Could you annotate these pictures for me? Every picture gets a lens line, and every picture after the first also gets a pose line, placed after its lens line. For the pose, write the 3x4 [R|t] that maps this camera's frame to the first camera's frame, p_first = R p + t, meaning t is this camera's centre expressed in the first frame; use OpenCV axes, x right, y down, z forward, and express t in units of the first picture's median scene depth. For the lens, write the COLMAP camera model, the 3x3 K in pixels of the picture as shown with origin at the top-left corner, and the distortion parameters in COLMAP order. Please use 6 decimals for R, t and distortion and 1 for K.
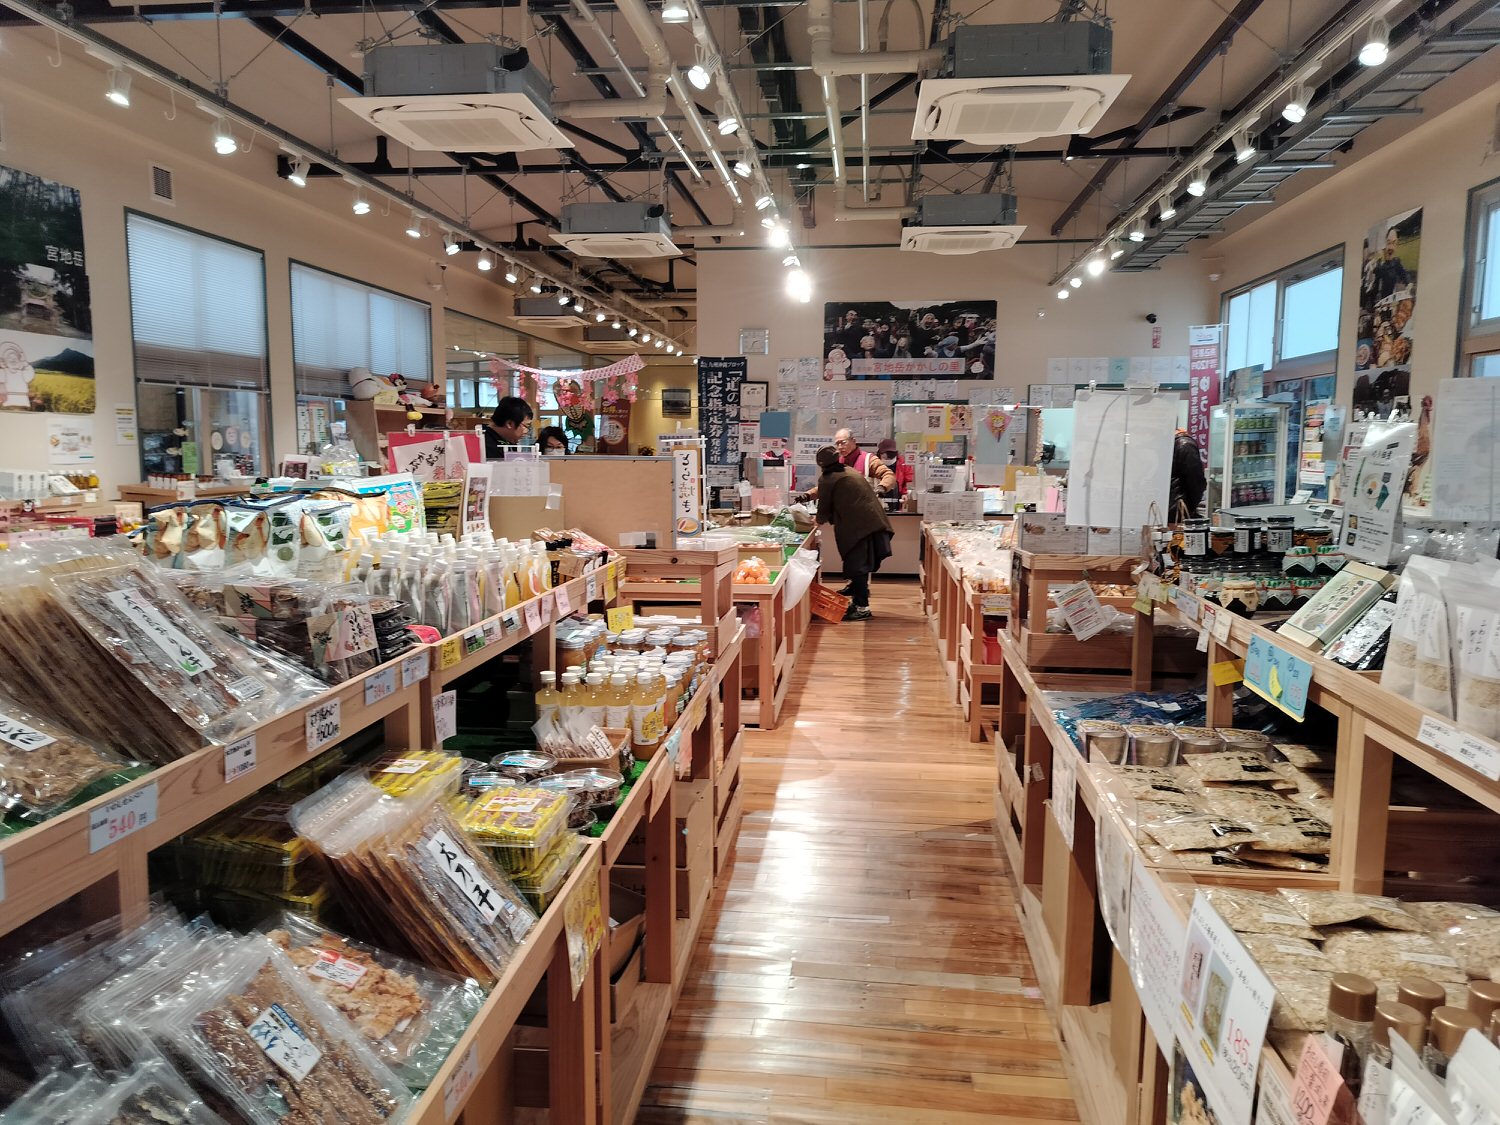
lens RADIAL K [[1069.4, 0, 746.7], [0, 1069.4, 563.8], [0, 0, 1]] dist [0.025489, -0.012622]
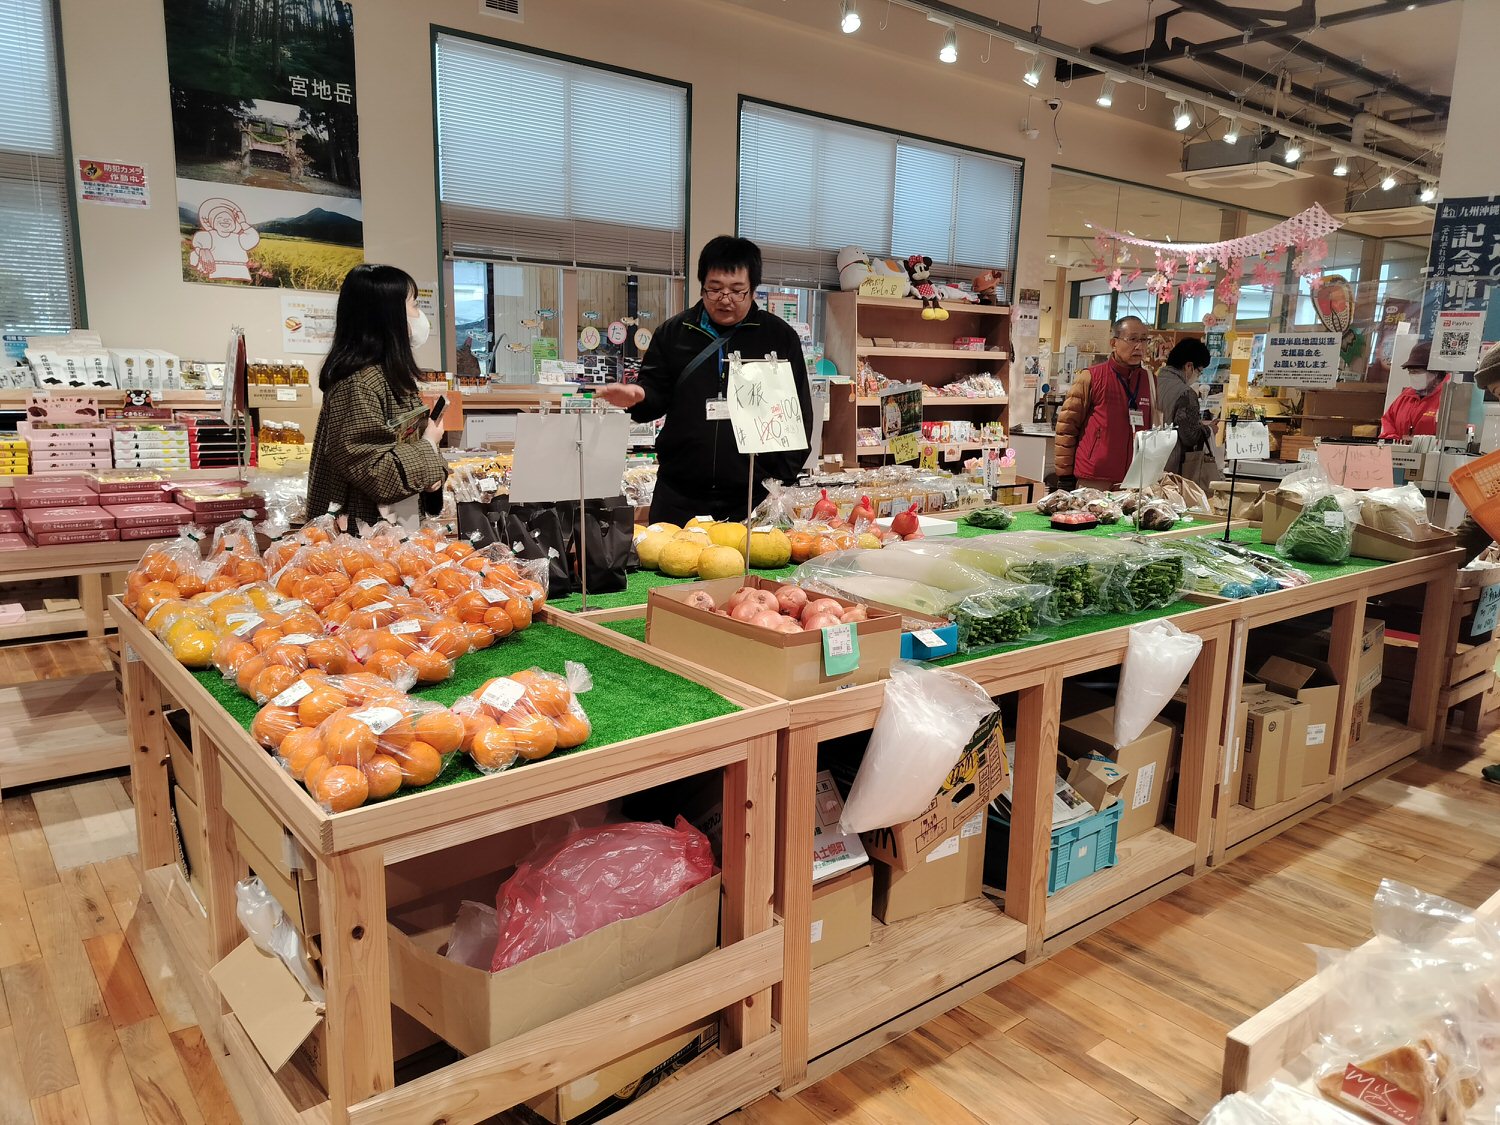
lens RADIAL K [[1069.4, 0, 755.0], [0, 1069.4, 555.5], [0, 0, 1]] dist [0.025489, -0.012622]
pose [[0.715510, 0.138239, -0.684789, 0.184205], [-0.103615, 0.990384, 0.091667, -0.050038], [0.690876, 0.005366, 0.722953, 0.634613]]
